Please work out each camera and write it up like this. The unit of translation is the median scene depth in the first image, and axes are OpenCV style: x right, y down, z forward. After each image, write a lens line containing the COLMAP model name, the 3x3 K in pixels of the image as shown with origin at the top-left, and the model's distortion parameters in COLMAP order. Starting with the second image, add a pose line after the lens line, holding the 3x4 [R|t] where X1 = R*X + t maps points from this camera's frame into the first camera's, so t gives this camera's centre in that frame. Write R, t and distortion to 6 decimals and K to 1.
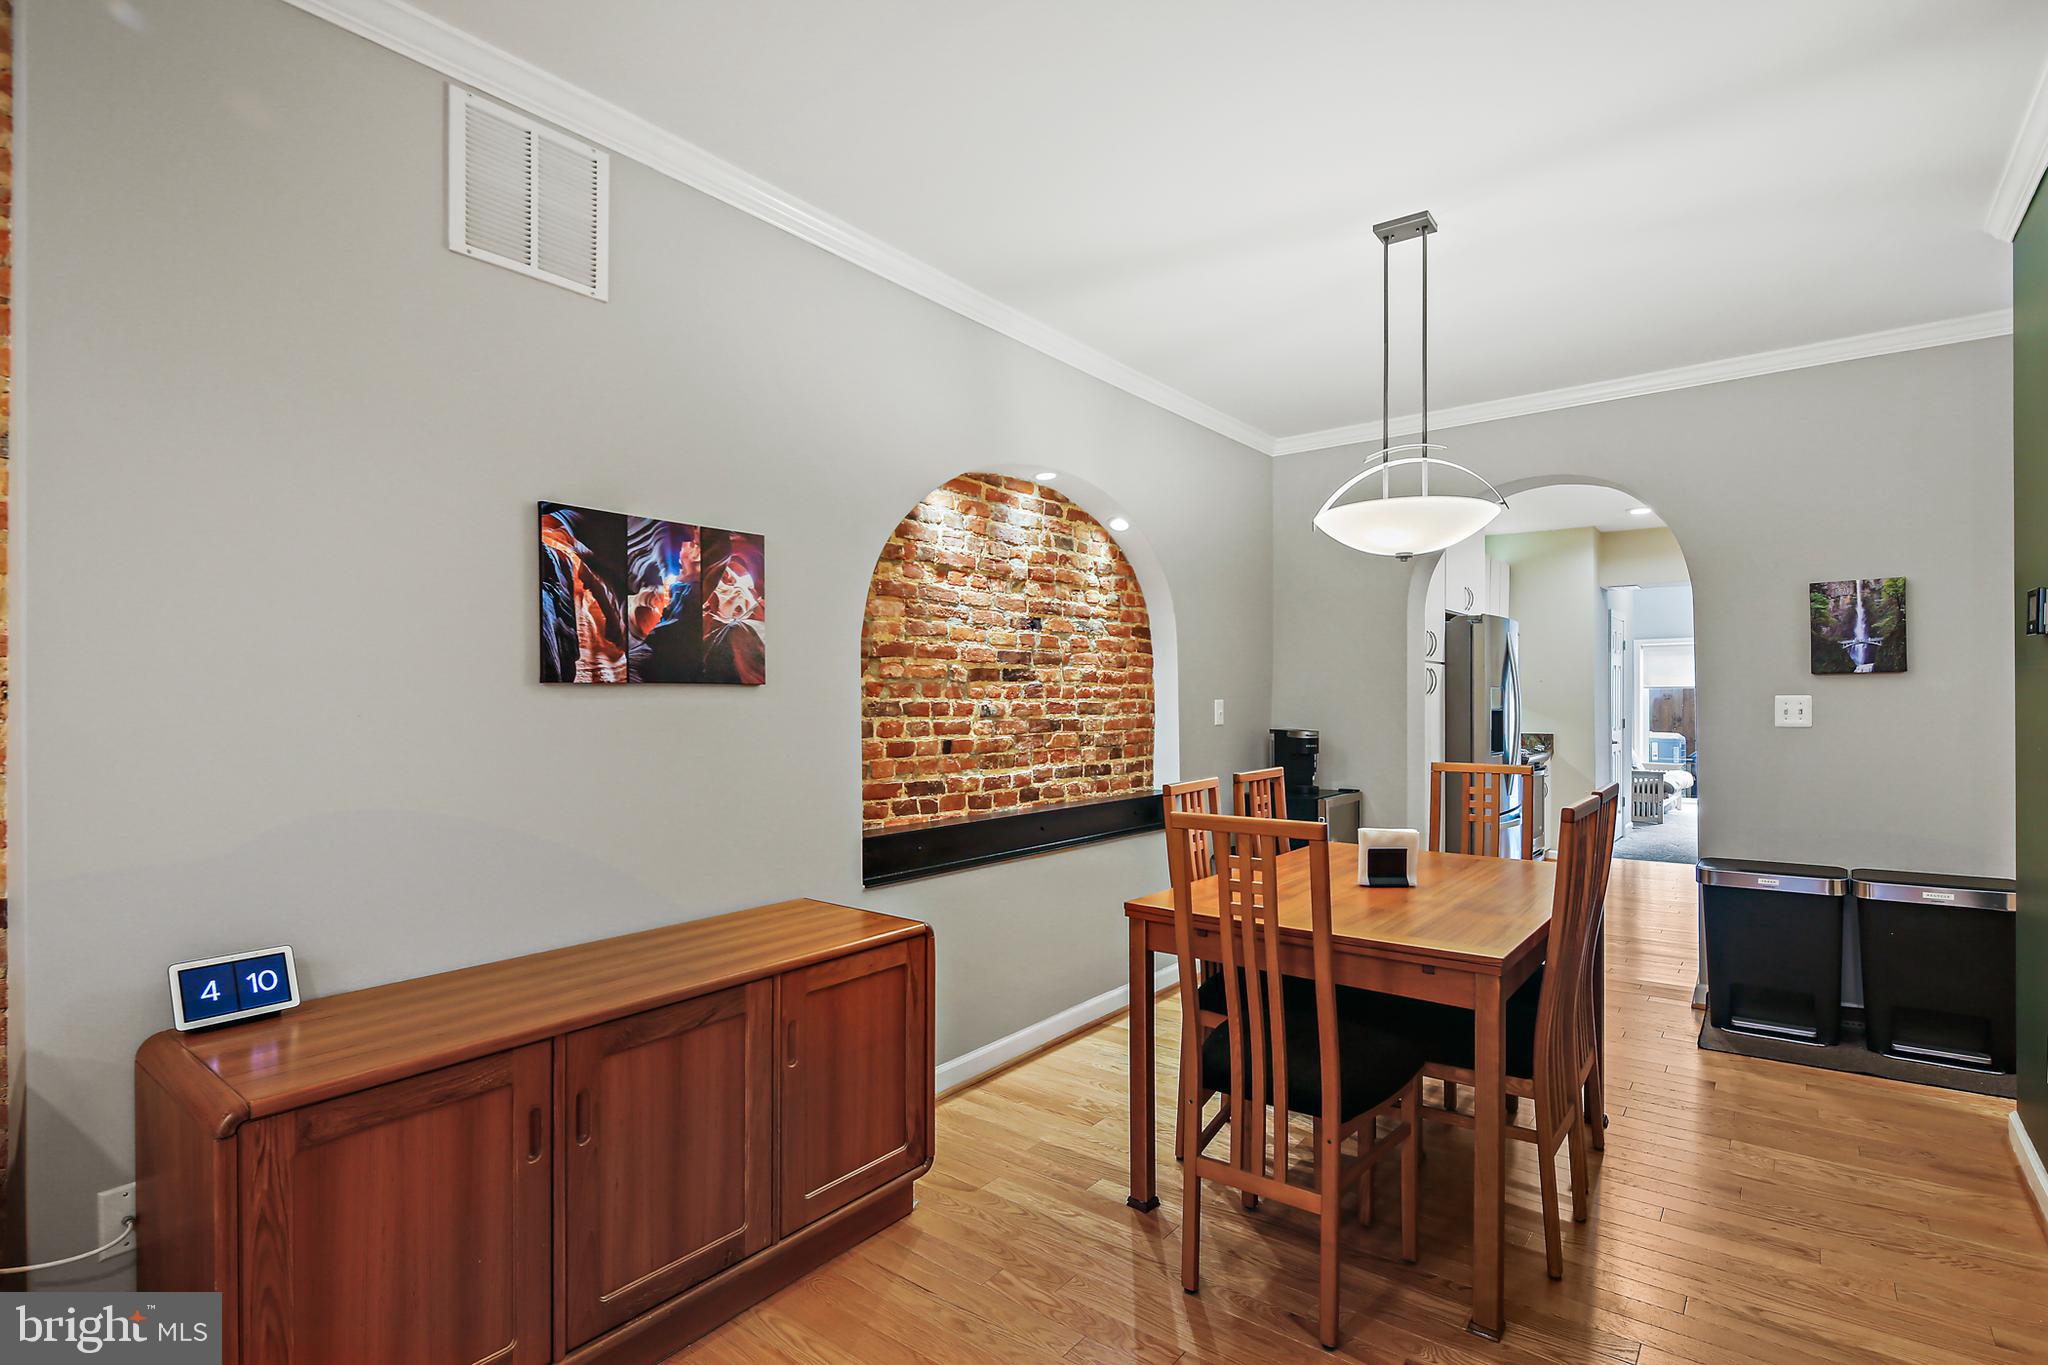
lens RADIAL K [[998.2, 0, 1022.7], [0, 998.2, 698.6], [0, 0, 1]] dist [0.004712, -0.004075]
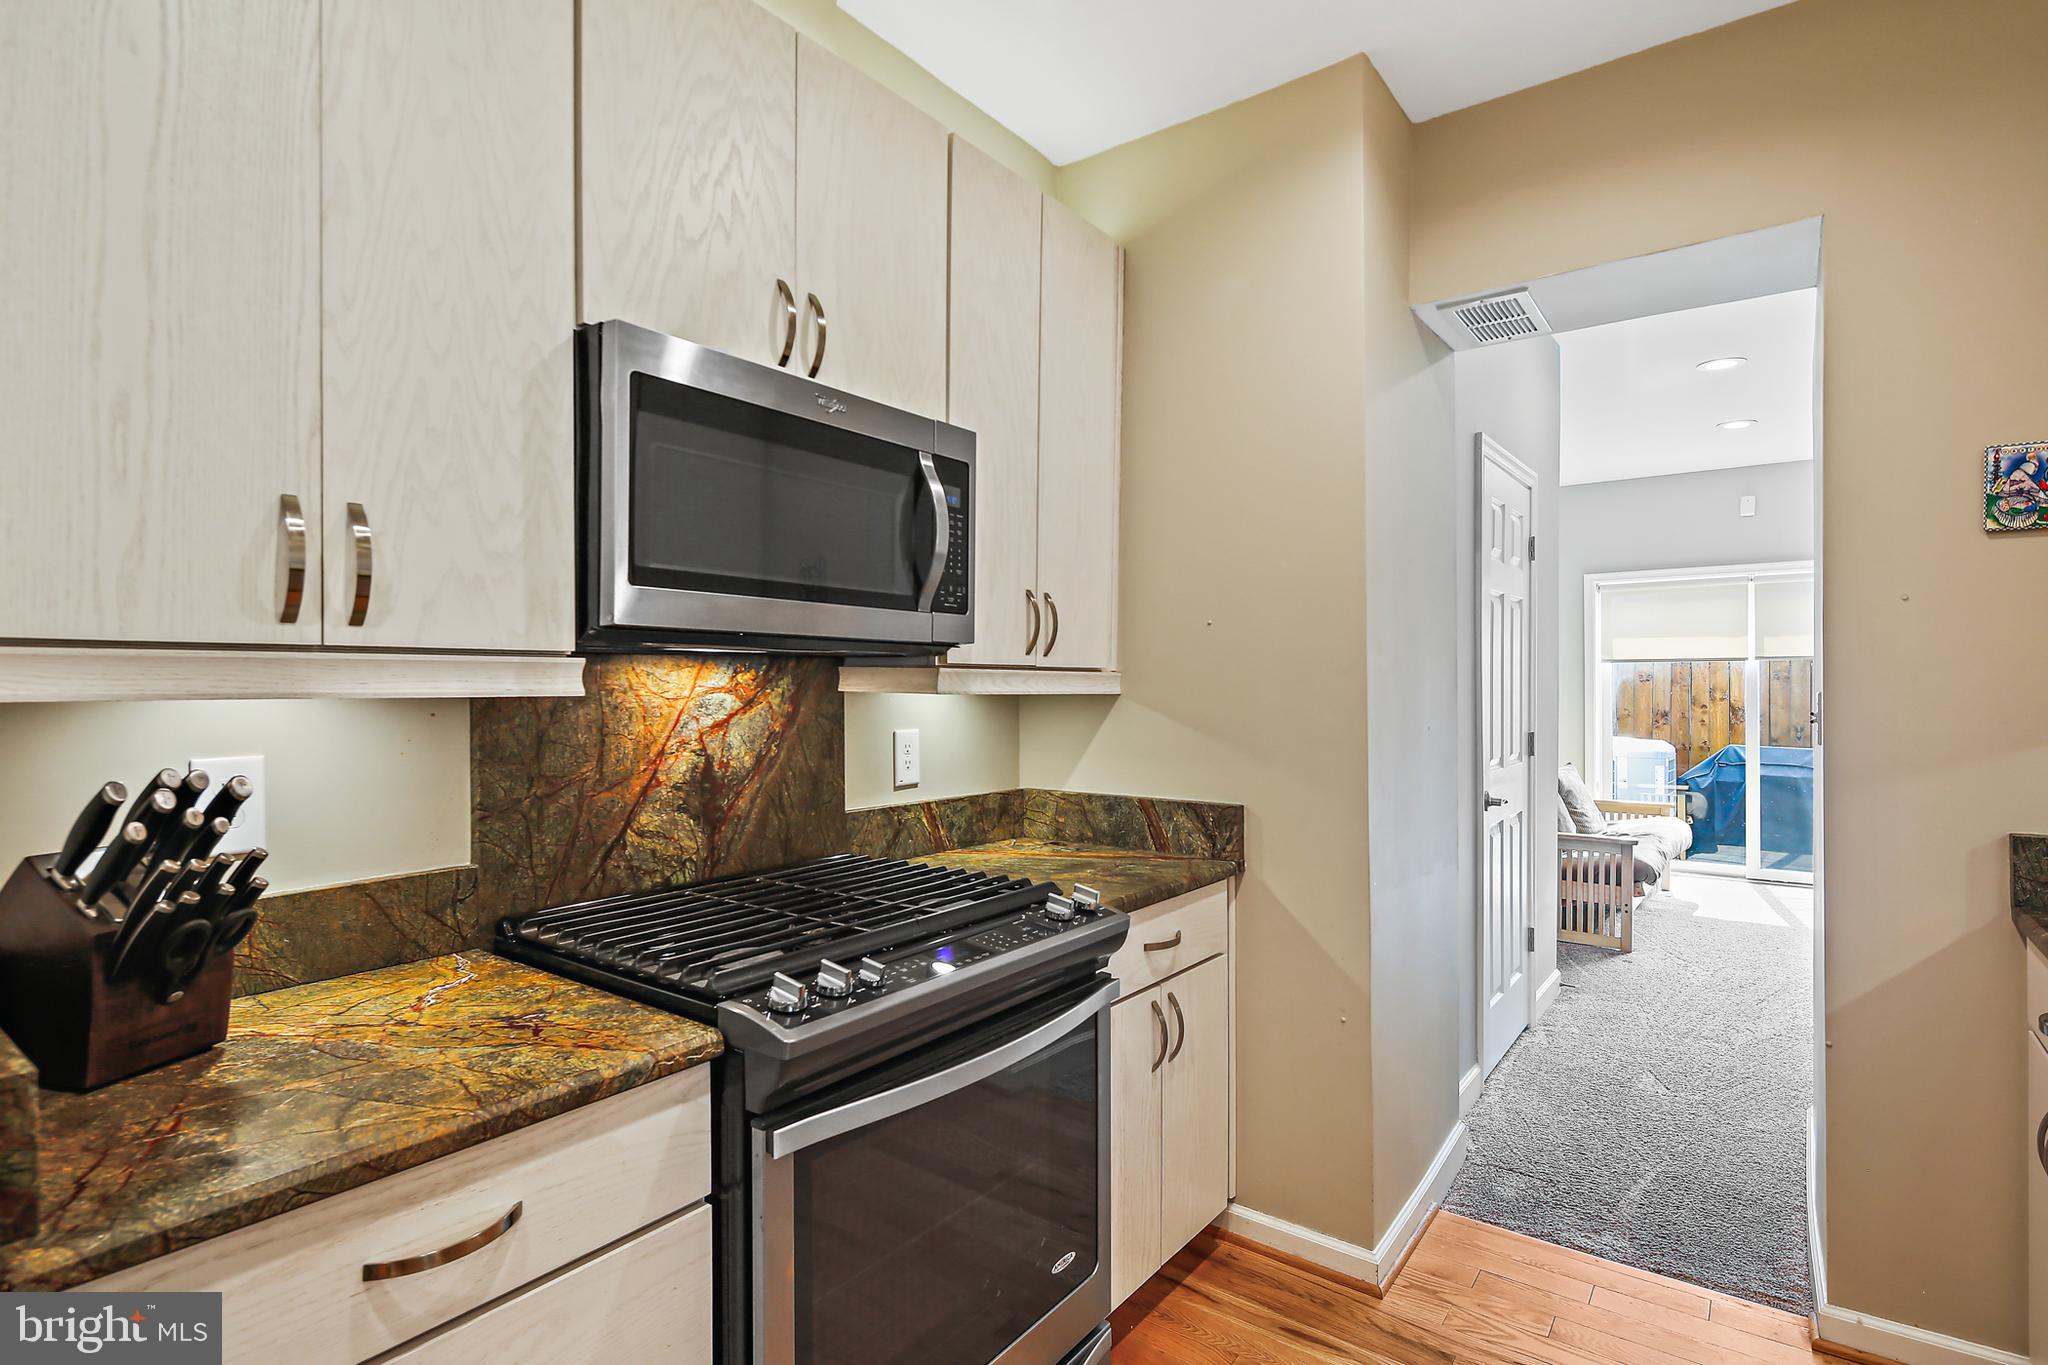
lens RADIAL K [[998.2, 0, 1030.0], [0, 998.2, 684.1], [0, 0, 1]] dist [0.004712, -0.004075]
pose [[0.999864, 0.000249, 0.016467, 1.021517], [-0.000336, 0.999986, 0.005283, -0.004040], [-0.016466, -0.005287, 0.999850, 1.562765]]
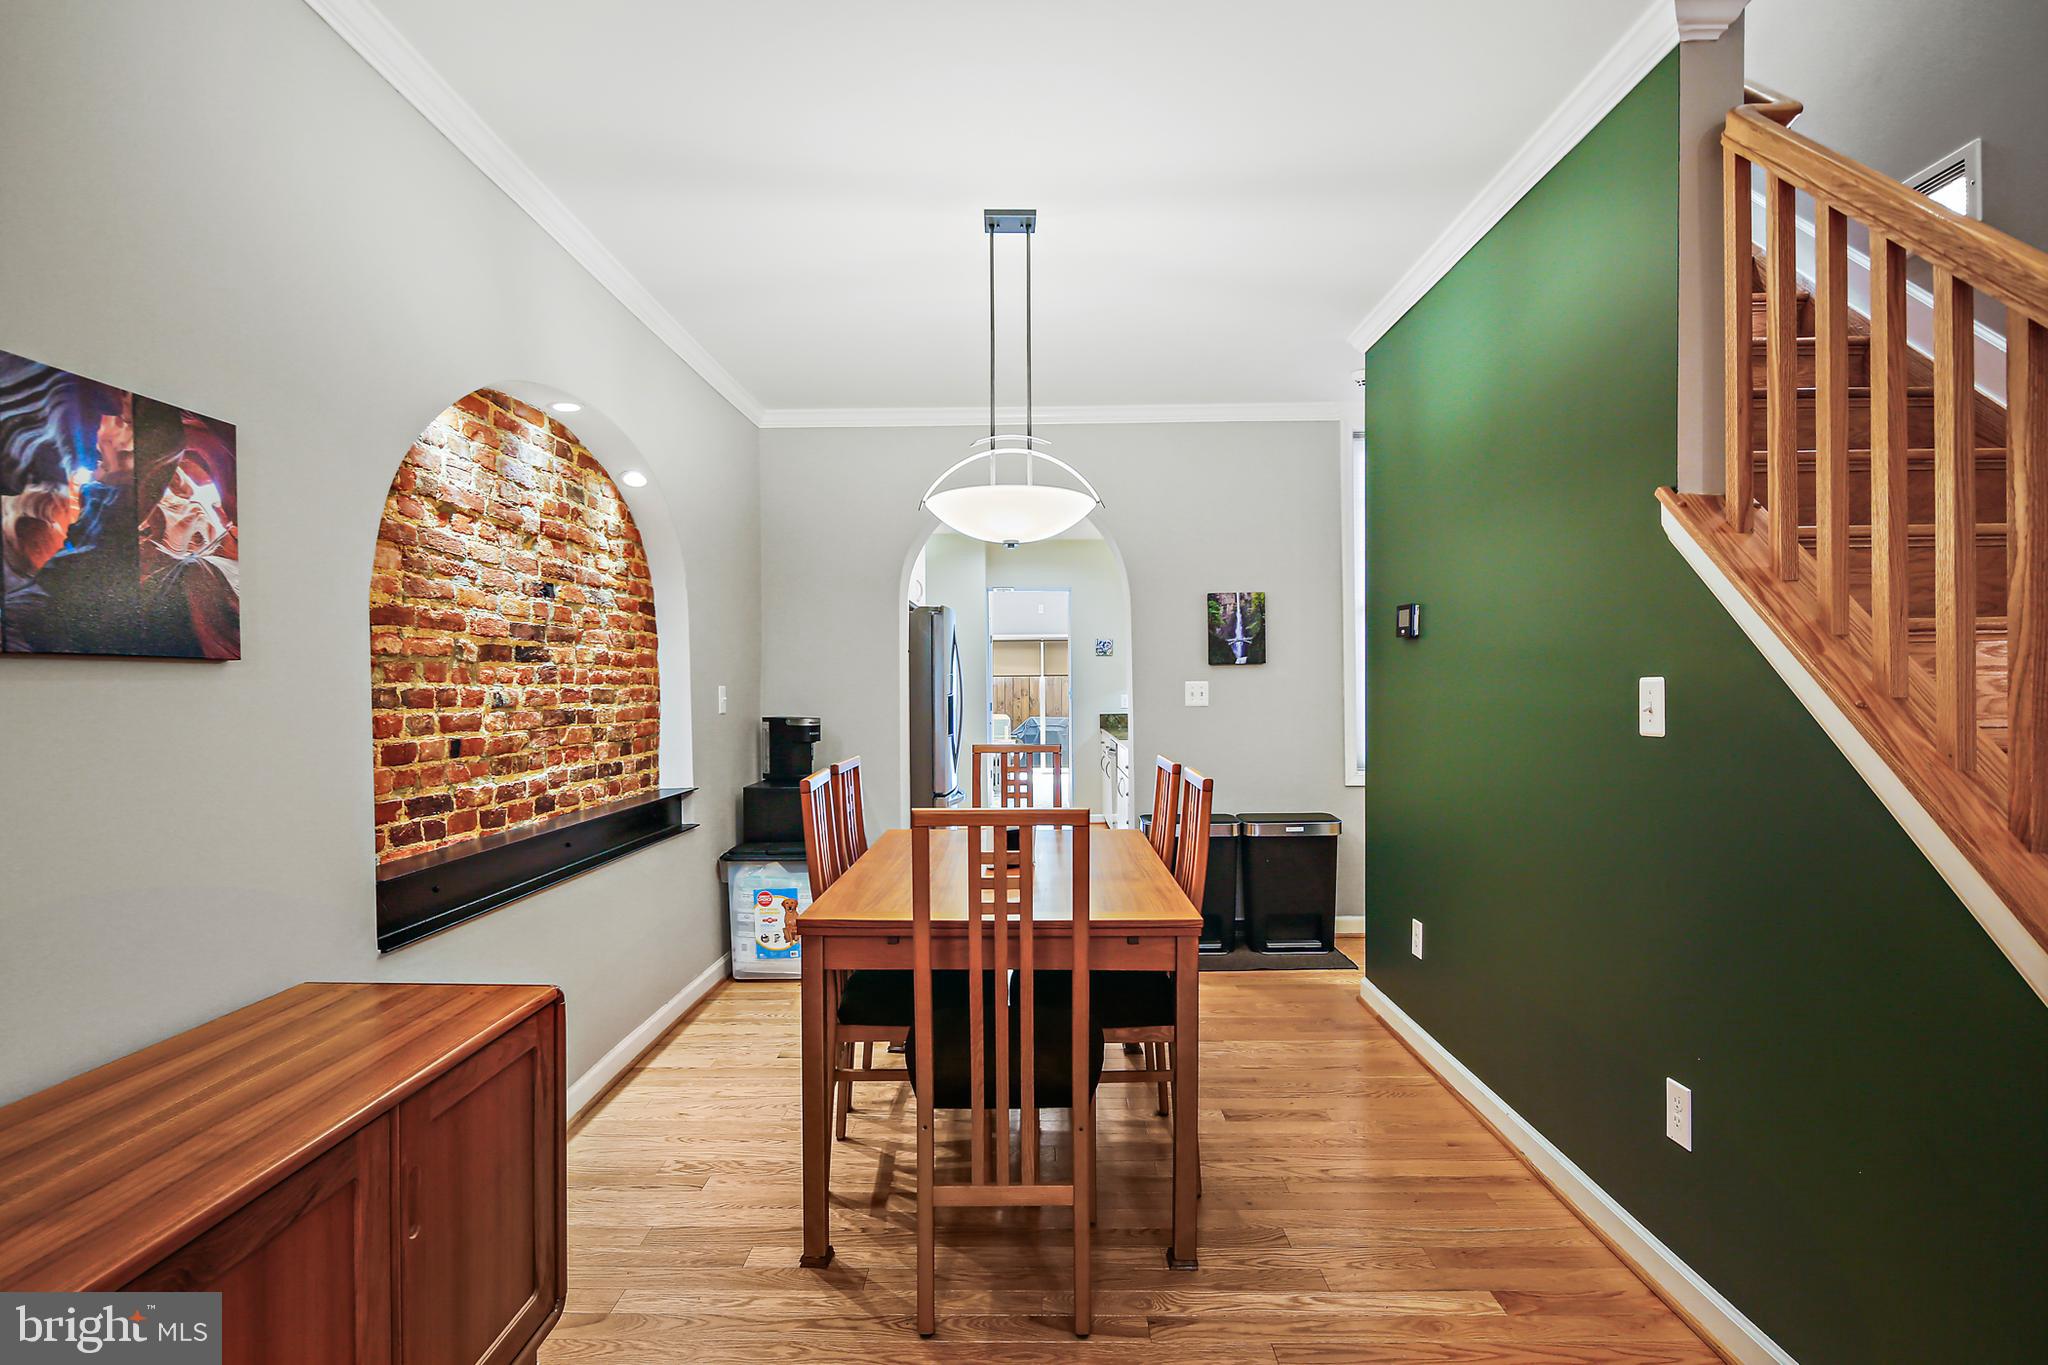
lens RADIAL K [[998.2, 0, 1024.9], [0, 998.2, 703.8], [0, 0, 1]] dist [0.004712, -0.004075]
pose [[0.795488, -0.012677, 0.605837, -0.182557], [0.002449, 0.999840, 0.017707, 0.002586], [-0.605965, -0.012602, 0.795392, 0.139804]]
